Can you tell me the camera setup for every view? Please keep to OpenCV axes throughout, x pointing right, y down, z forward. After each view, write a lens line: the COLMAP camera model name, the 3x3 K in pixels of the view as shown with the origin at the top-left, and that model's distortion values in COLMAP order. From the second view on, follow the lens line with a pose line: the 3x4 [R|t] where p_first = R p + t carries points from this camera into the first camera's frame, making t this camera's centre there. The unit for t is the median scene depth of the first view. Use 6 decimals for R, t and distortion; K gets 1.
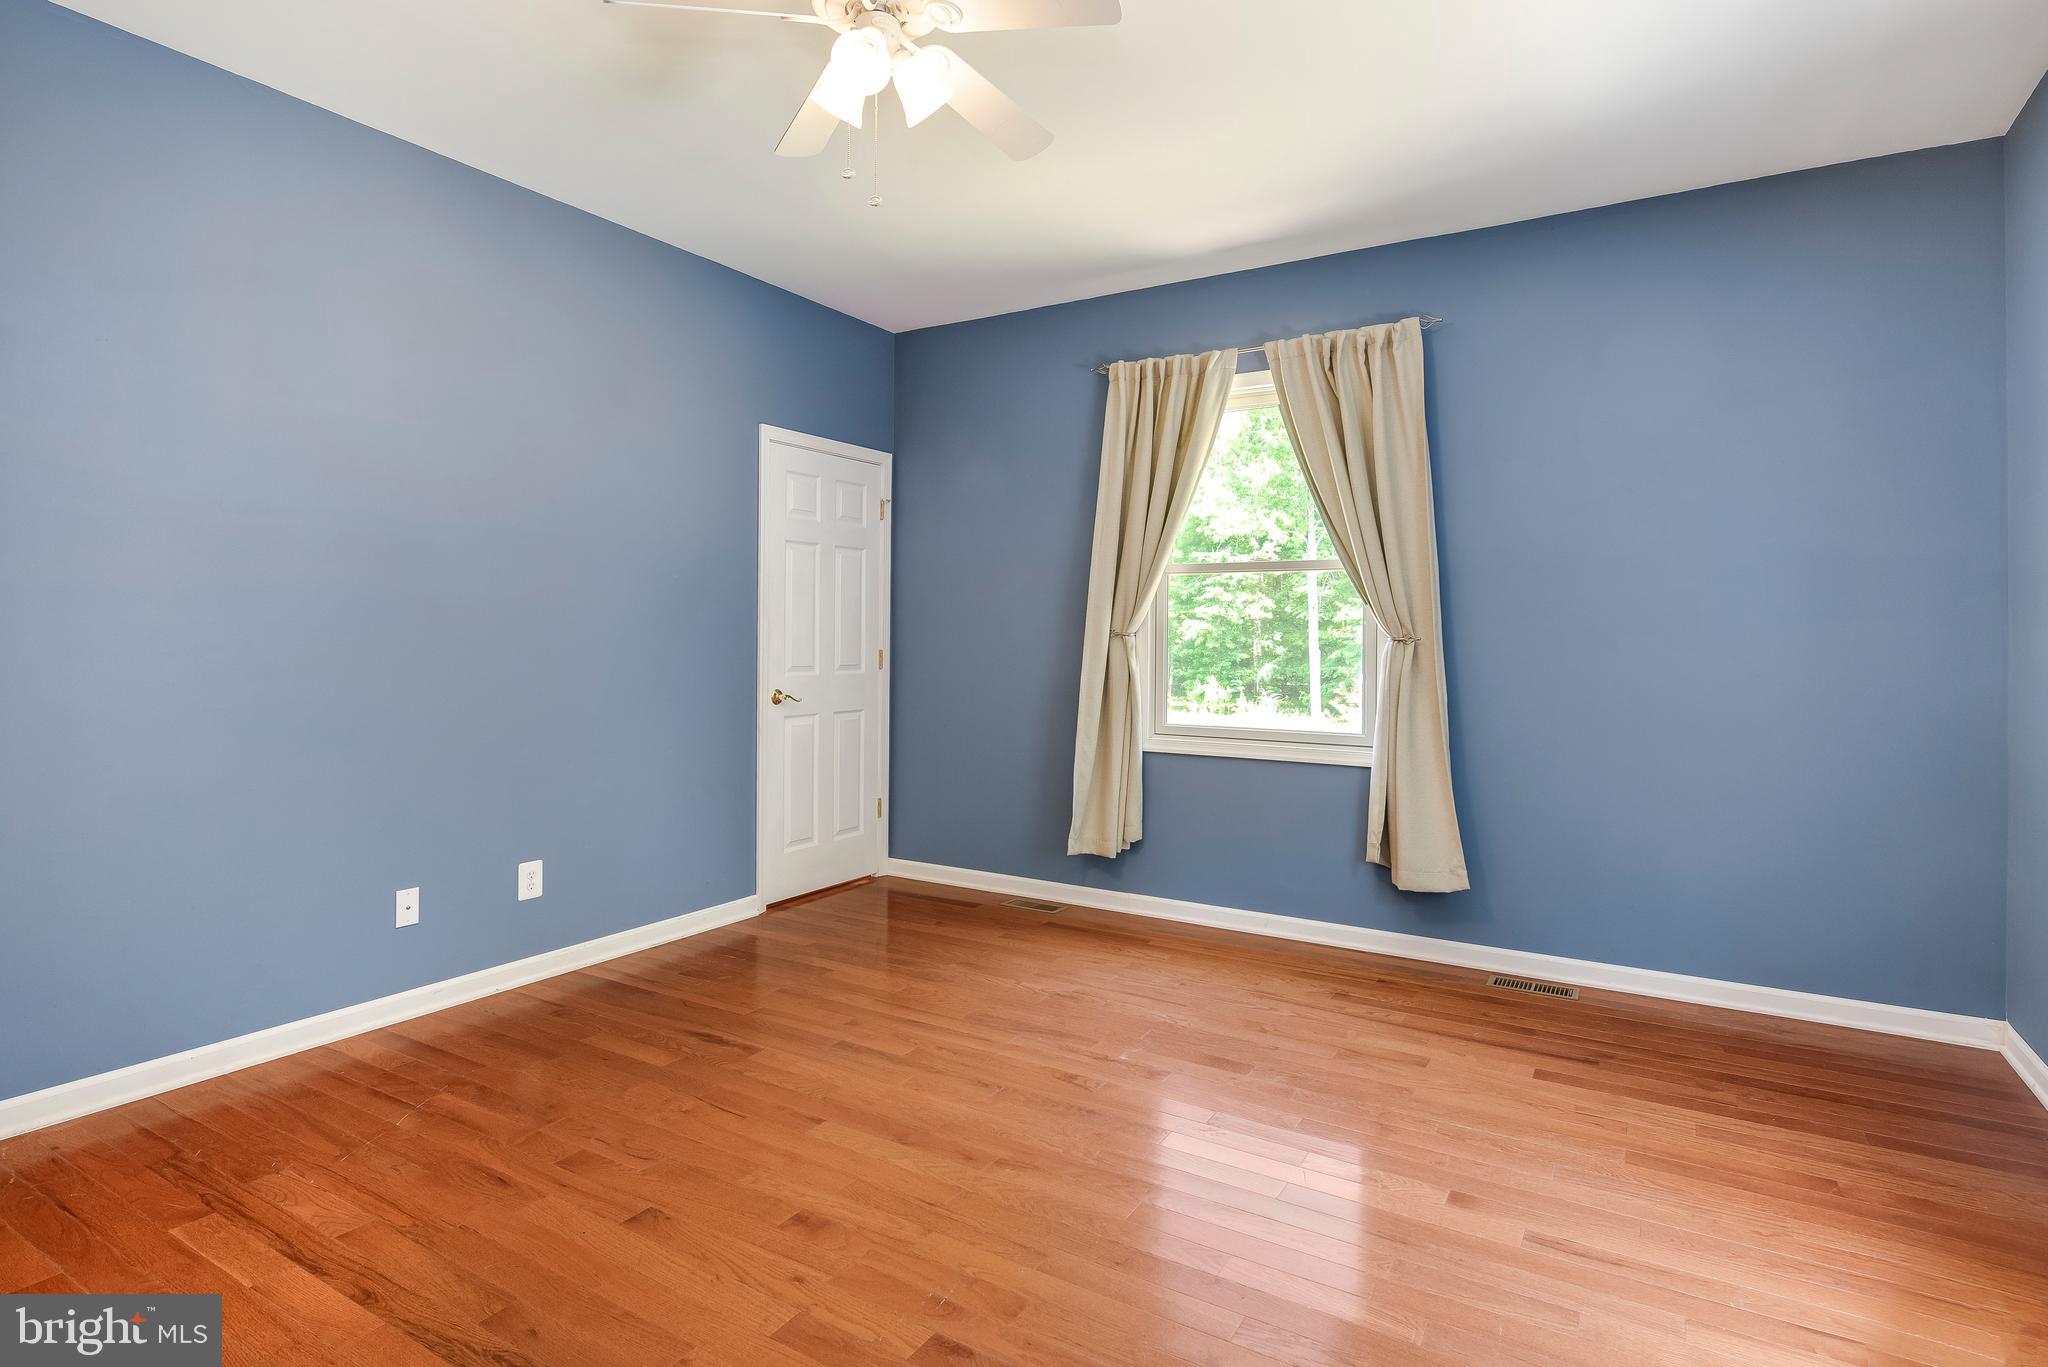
lens RADIAL K [[1078.7, 0, 1020.1], [0, 1078.7, 662.1], [0, 0, 1]] dist [0.013973, -0.001641]
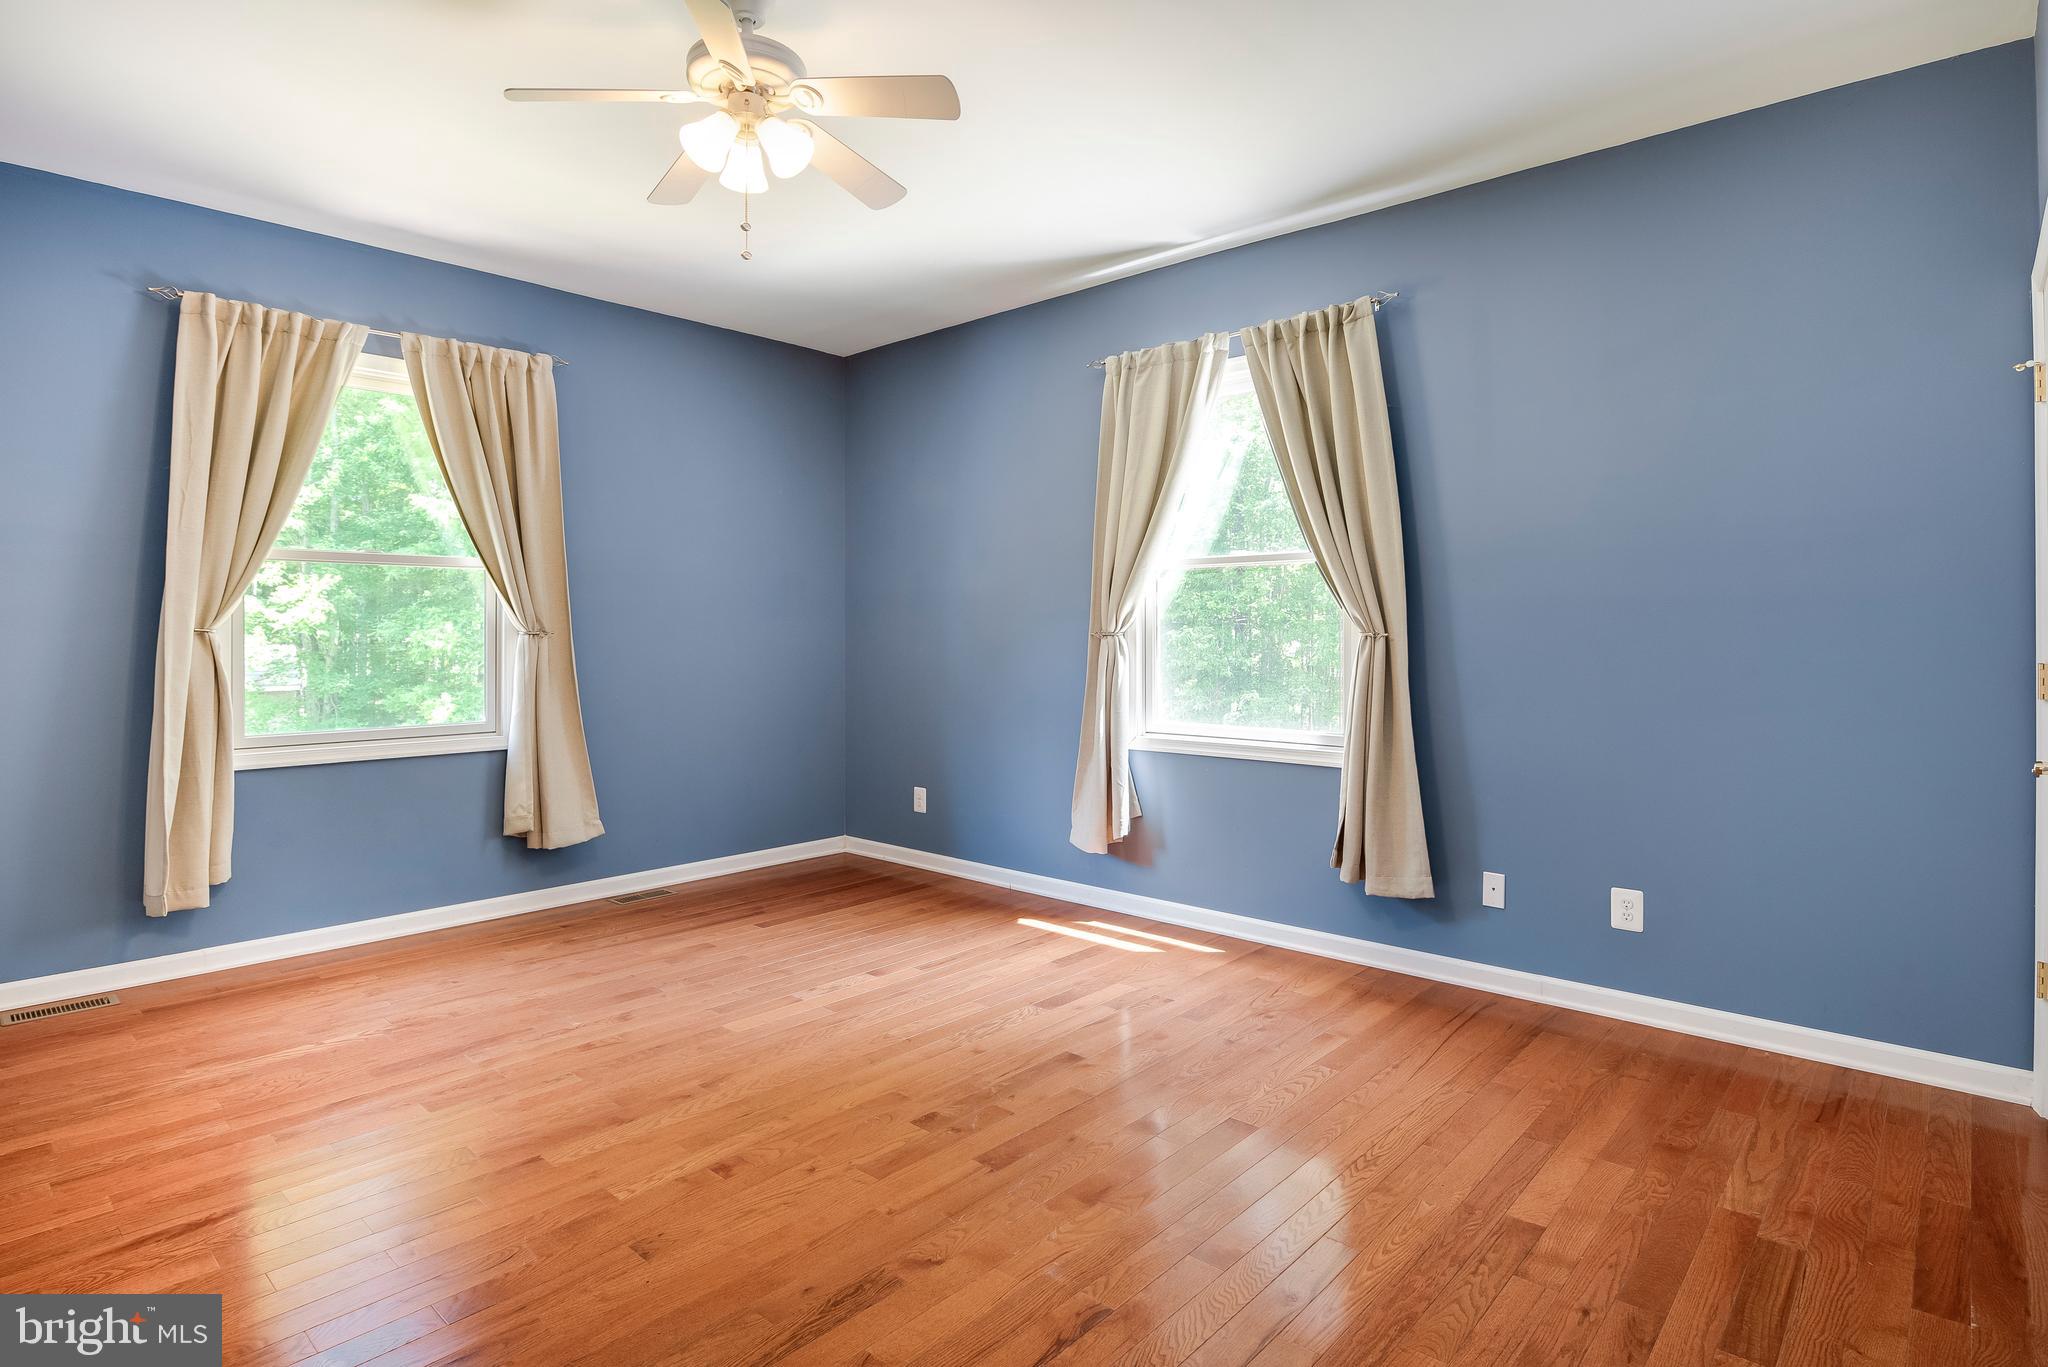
lens RADIAL K [[1078.7, 0, 1020.1], [0, 1078.7, 662.1], [0, 0, 1]] dist [0.013973, -0.001641]
pose [[0.190407, -0.033117, 0.981147, -0.687990], [0.032957, 0.999083, 0.027327, -0.003923], [-0.981152, 0.027132, 0.191324, 0.286160]]
